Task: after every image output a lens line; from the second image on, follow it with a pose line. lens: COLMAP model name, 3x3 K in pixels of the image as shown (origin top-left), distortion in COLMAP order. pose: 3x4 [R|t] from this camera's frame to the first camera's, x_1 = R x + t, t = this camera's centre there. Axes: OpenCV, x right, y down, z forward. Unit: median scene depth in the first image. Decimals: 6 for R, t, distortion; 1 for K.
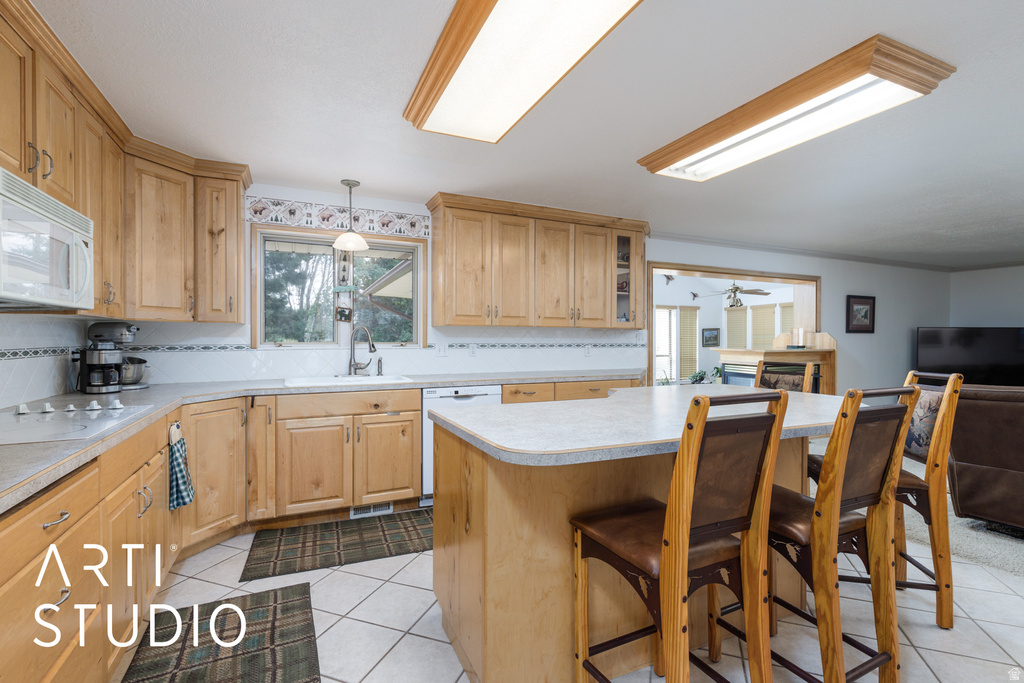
lens RADIAL K [[461.9, 0, 514.5], [0, 461.9, 341.1], [0, 0, 1]] dist [0.008491, 0.000219]
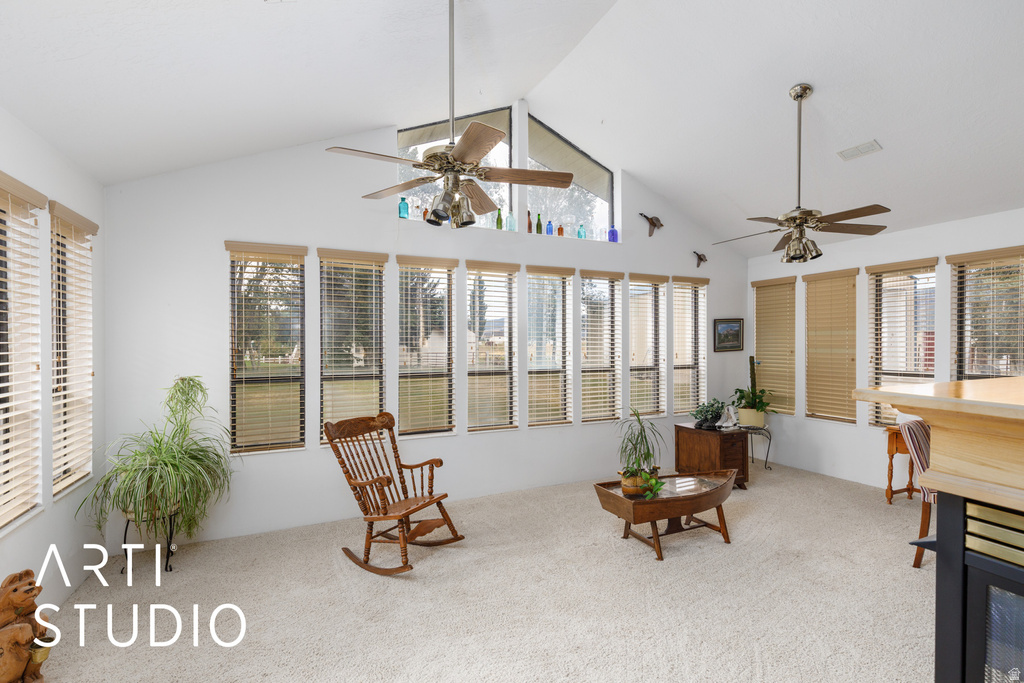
lens RADIAL K [[461.9, 0, 514.5], [0, 461.9, 341.1], [0, 0, 1]] dist [0.008491, 0.000219]
pose [[0.999958, -0.004437, 0.008002, 0.474046], [0.004433, 0.999990, 0.000521, -0.005379], [-0.008004, -0.000486, 0.999968, 1.302999]]
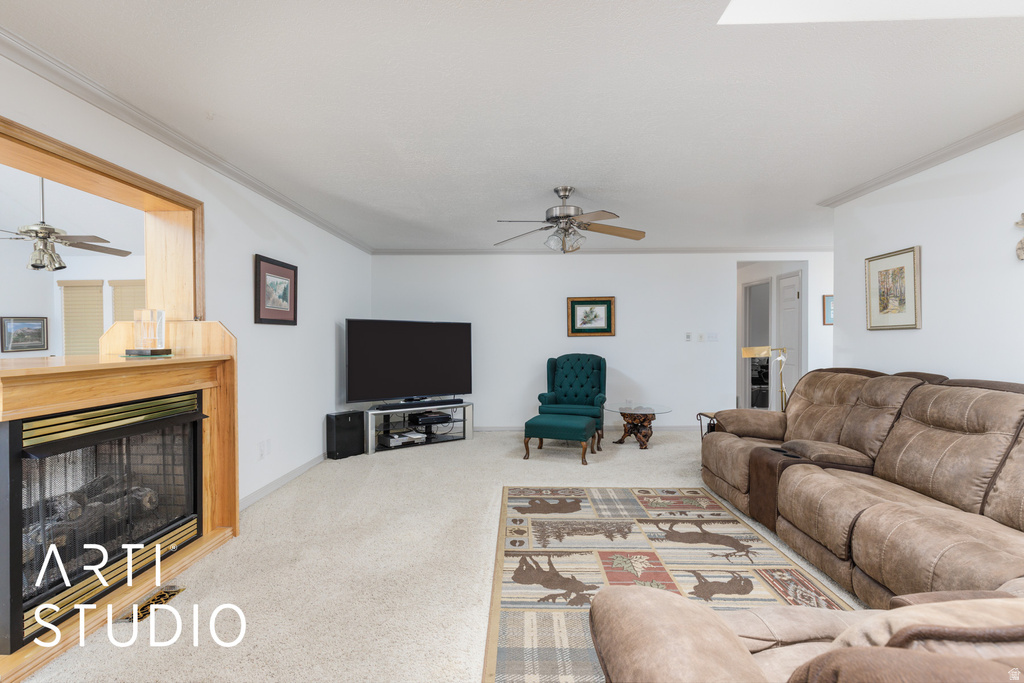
lens RADIAL K [[475.2, 0, 507.2], [0, 475.2, 344.7], [0, 0, 1]] dist [-0.003107, -0.000156]
pose [[0.455365, -0.018467, 0.890113, 0.566517], [0.008966, 0.999829, 0.016156, 0.001410], [-0.890260, 0.000624, 0.455453, 0.773181]]
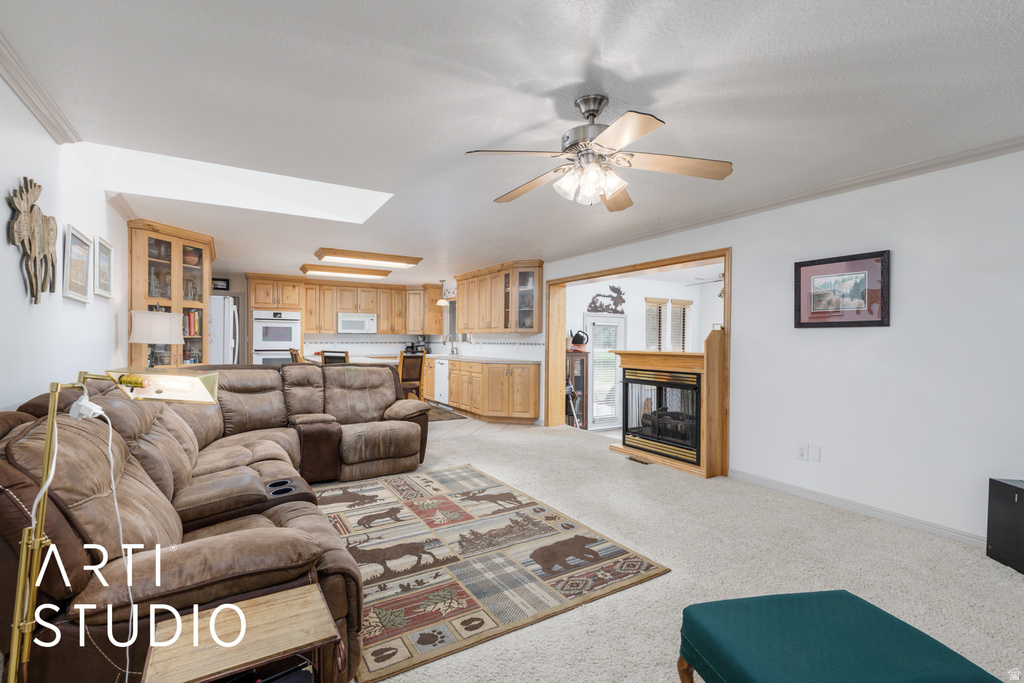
lens RADIAL K [[461.9, 0, 514.5], [0, 461.9, 341.1], [0, 0, 1]] dist [0.008491, 0.000219]
pose [[0.101900, -0.001610, -0.994793, 1.986900], [-0.010160, 0.999945, -0.002659, 0.005581], [0.994743, 0.010378, 0.101878, 0.945804]]
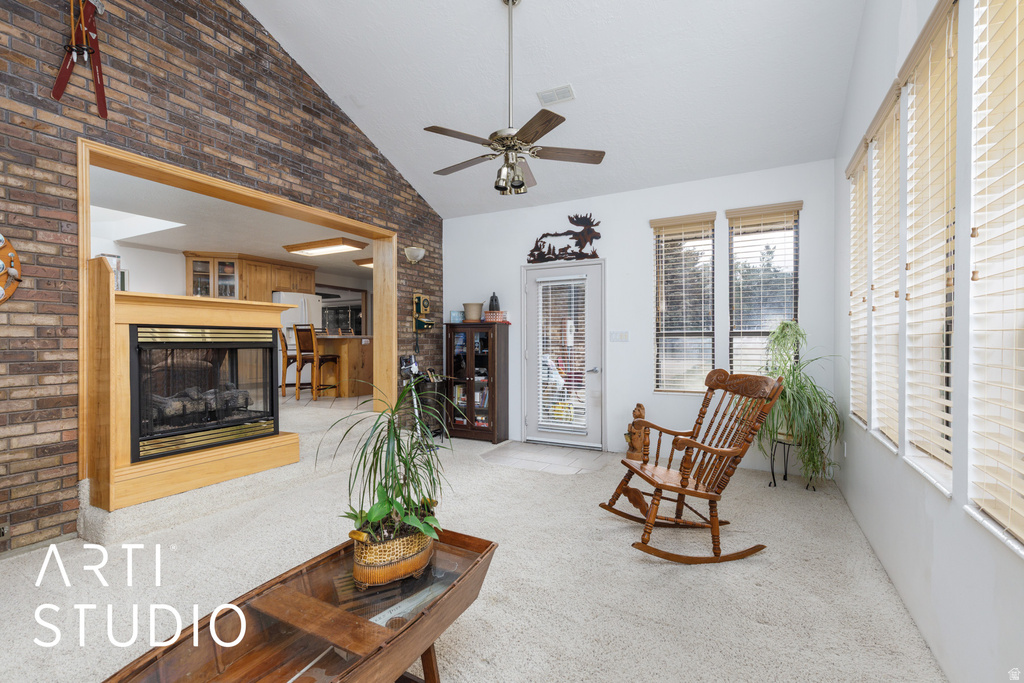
lens RADIAL K [[464.6, 0, 501.8], [0, 464.6, 341.0], [0, 0, 1]] dist [0.001887, 0.000111]
pose [[-0.809736, -0.002986, -0.586787, 0.842969], [-0.003410, 0.999994, -0.000383, 0.094195], [0.586784, 0.001691, -0.809741, 2.536963]]
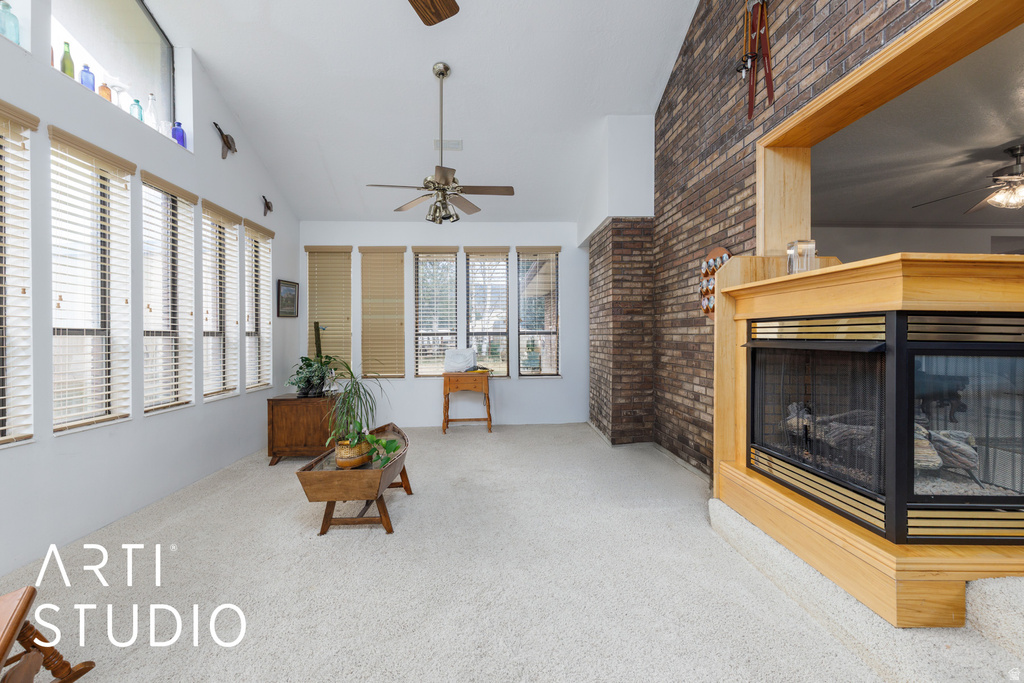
lens RADIAL K [[458.8, 0, 512.1], [0, 458.8, 333.9], [0, 0, 1]] dist [0.001758, 0.000343]
pose [[0.384500, -0.003442, 0.923118, 0.159244], [0.003804, 0.999990, 0.002144, 0.088233], [-0.923117, 0.002687, 0.384510, 1.703870]]
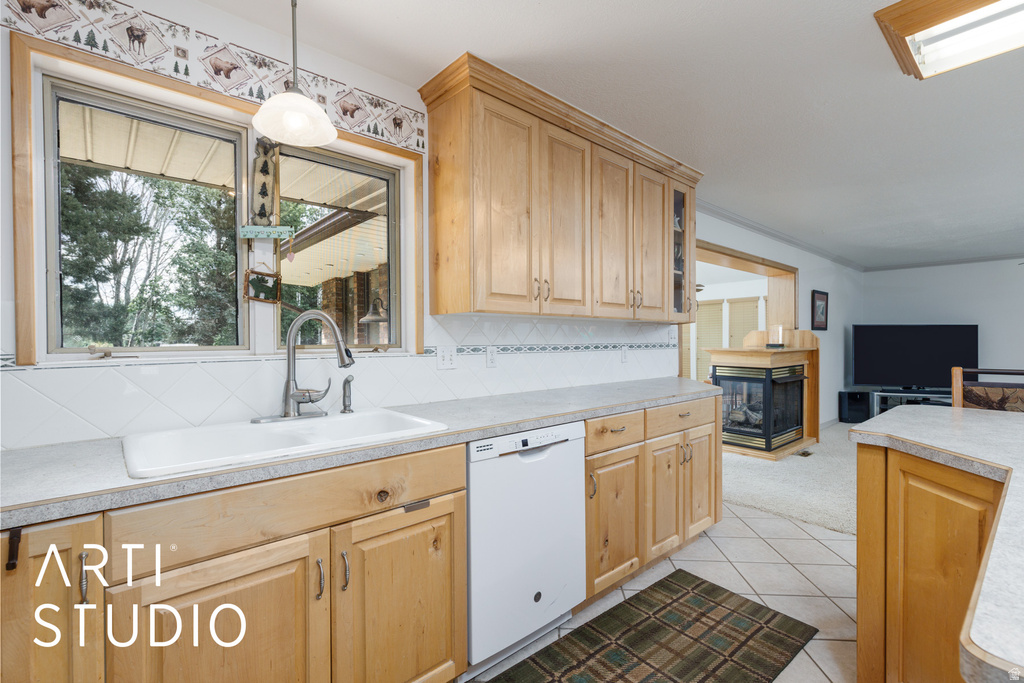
lens RADIAL K [[456.3, 0, 500.2], [0, 456.3, 344.1], [0, 0, 1]] dist [0.001664, 0.000410]
pose [[0.963586, -0.010060, 0.267210, -0.236179], [0.008874, 0.999945, 0.005646, 0.000068], [-0.267252, -0.003069, 0.963622, 0.438973]]
